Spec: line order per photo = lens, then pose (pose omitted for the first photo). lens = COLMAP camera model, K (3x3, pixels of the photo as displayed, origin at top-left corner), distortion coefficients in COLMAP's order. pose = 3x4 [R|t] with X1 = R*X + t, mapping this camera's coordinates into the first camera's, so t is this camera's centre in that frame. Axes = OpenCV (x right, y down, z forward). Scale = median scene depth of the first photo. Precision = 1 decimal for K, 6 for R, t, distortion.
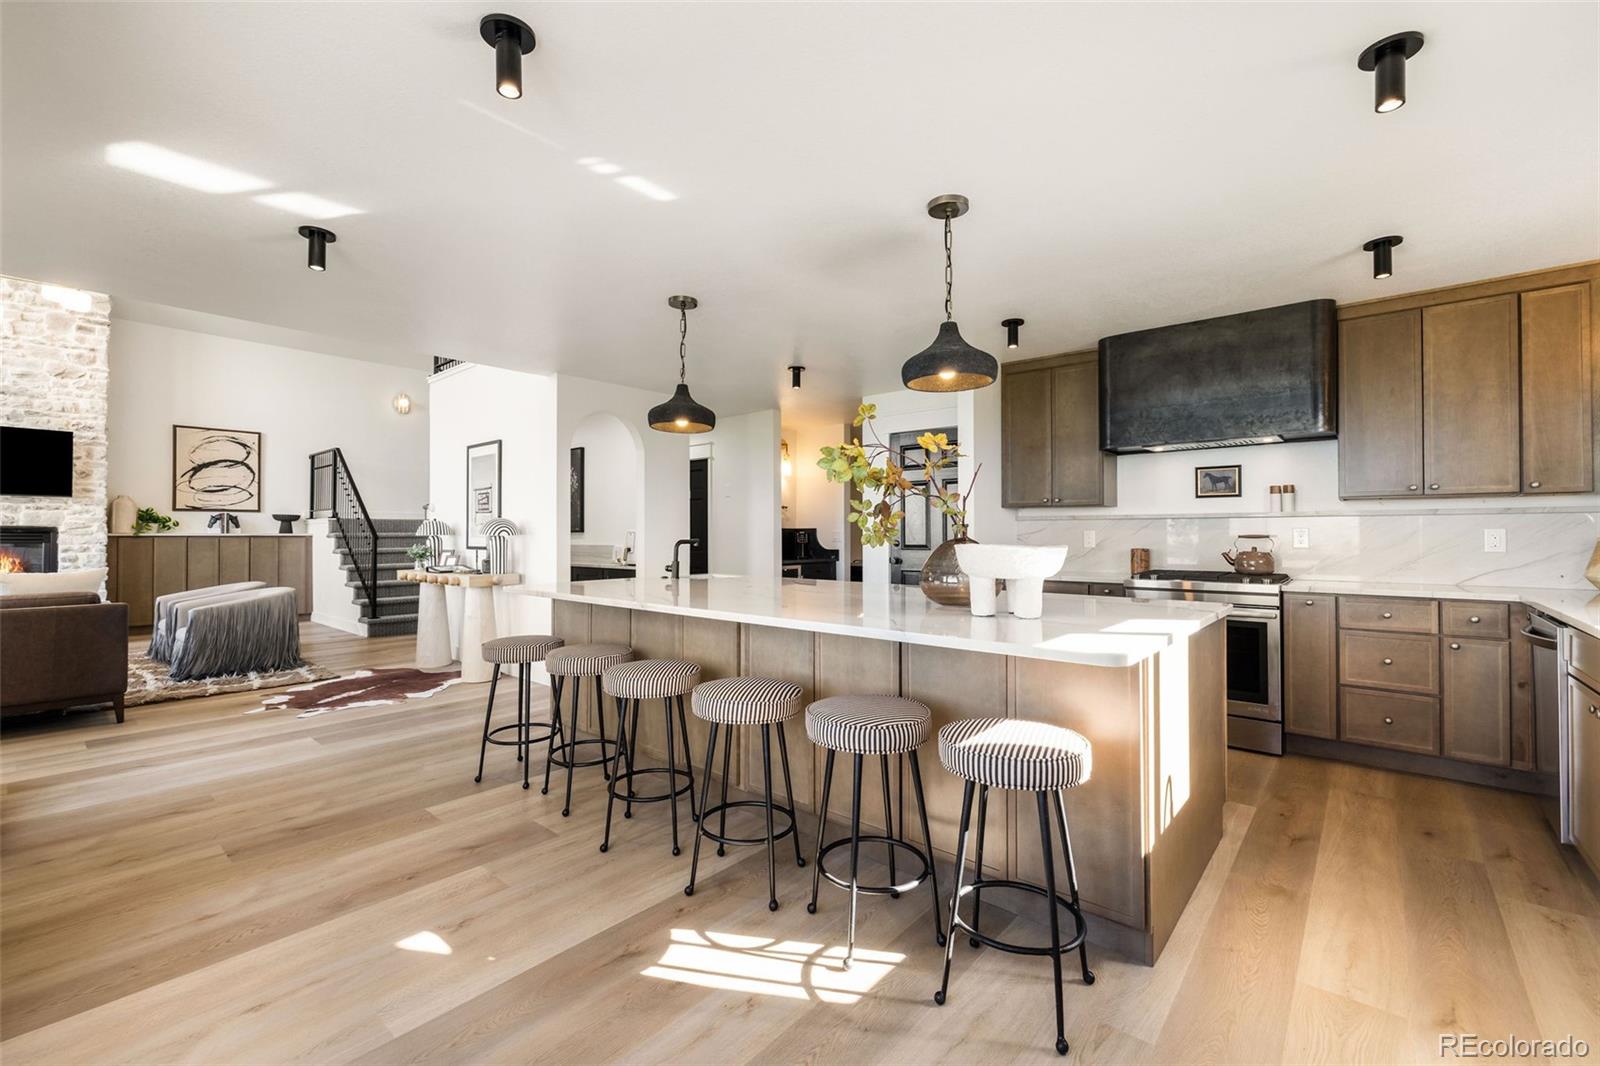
lens RADIAL K [[676.1, 0, 802.5], [0, 676.1, 533.8], [0, 0, 1]] dist [-0.001909, 0.000427]
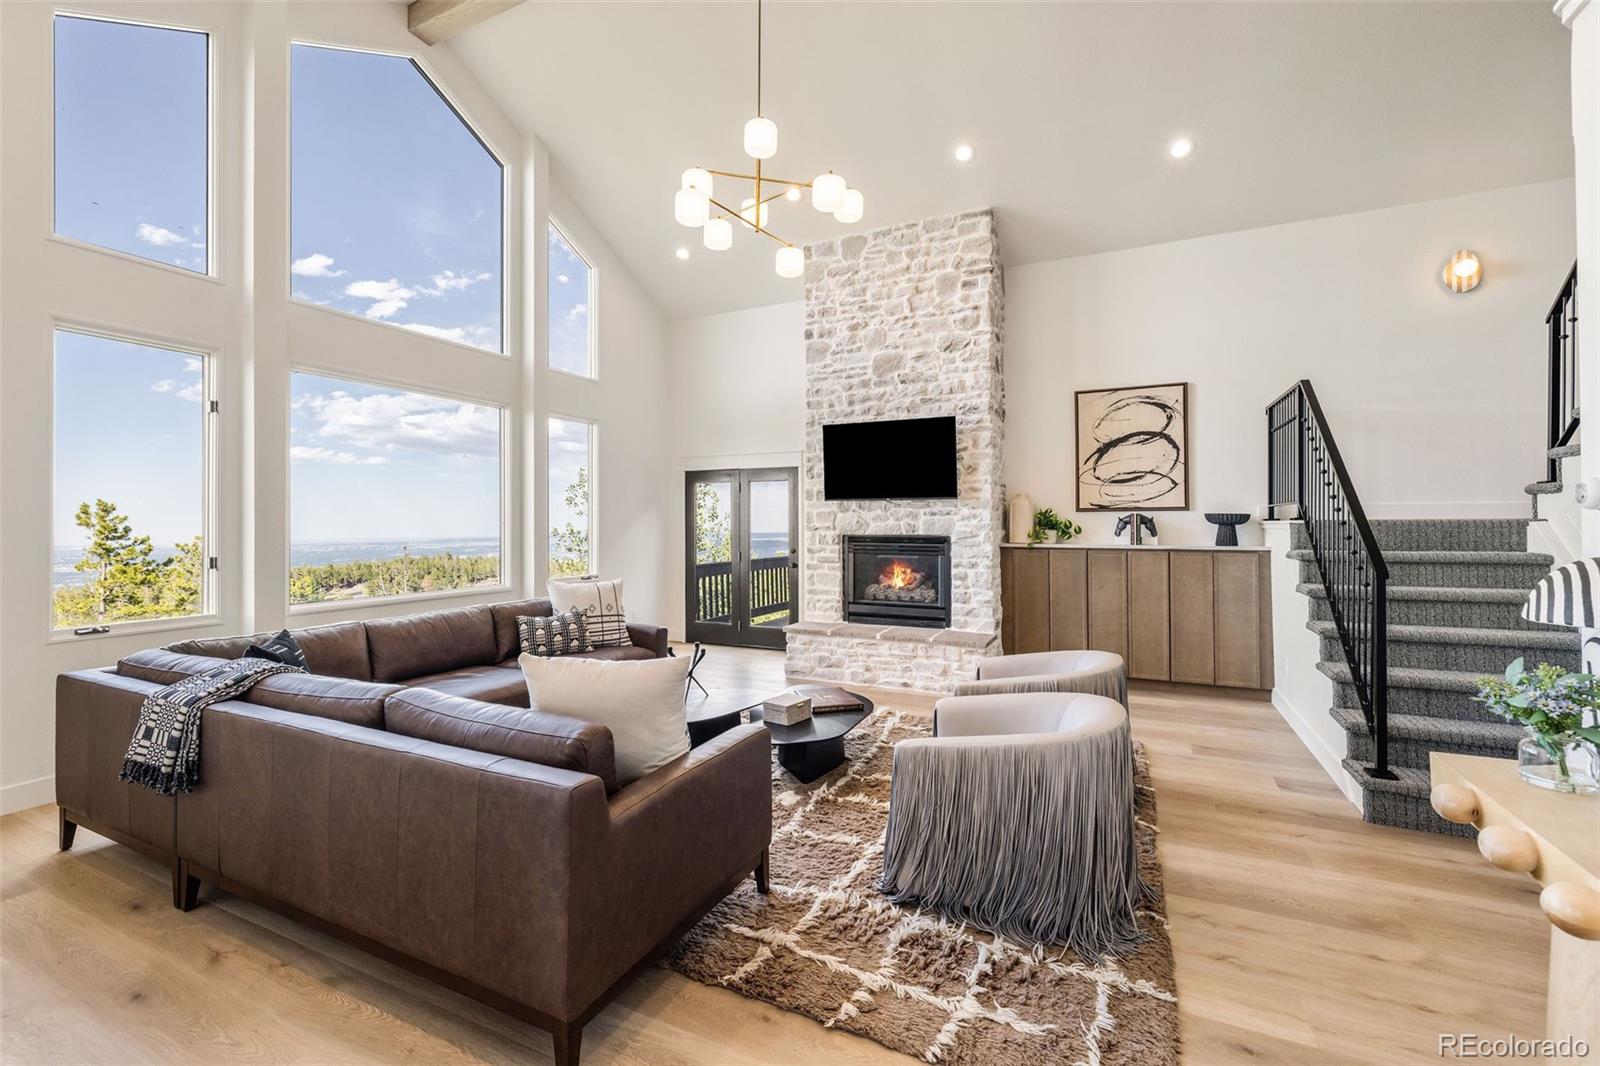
lens RADIAL K [[676.1, 0, 794.2], [0, 676.1, 511.0], [0, 0, 1]] dist [-0.001909, 0.000427]
pose [[0.243624, -0.017252, -0.969716, -0.321367], [0.001838, 0.999848, -0.017326, -0.023765], [0.969868, 0.002439, 0.243619, 0.553170]]
